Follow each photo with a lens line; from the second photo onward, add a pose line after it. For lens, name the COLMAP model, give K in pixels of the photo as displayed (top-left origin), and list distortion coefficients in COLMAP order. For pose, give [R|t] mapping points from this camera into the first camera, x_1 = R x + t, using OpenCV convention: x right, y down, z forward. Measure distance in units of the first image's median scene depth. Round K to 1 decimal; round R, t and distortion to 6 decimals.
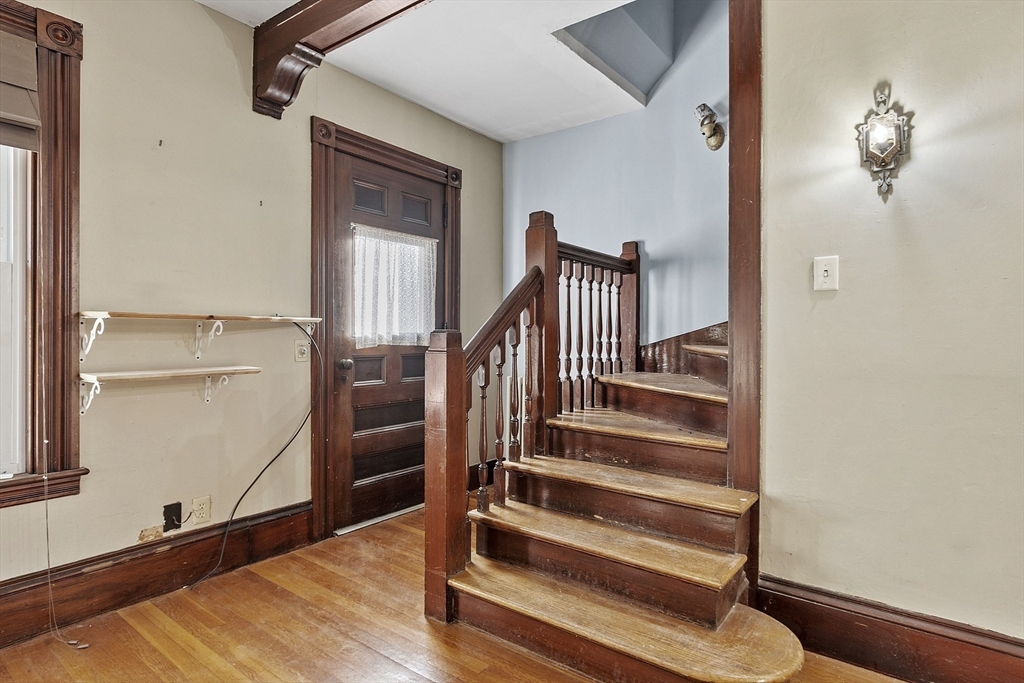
lens RADIAL K [[550.4, 0, 507.2], [0, 550.4, 338.4], [0, 0, 1]] dist [0.002054, -0.001416]
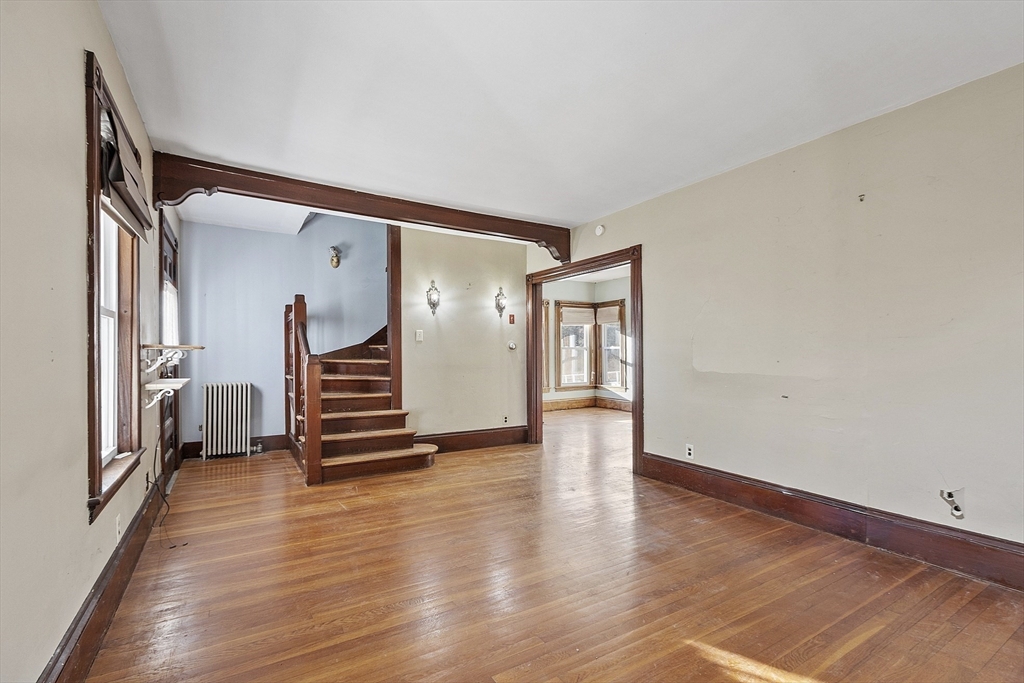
lens RADIAL K [[452.1, 0, 498.2], [0, 452.1, 356.4], [0, 0, 1]] dist [0.000326, -0.000776]
pose [[0.388808, -0.014554, 0.921204, -1.265521], [0.009138, 0.999887, 0.011941, -0.019489], [-0.921274, 0.003775, 0.388897, -0.331280]]
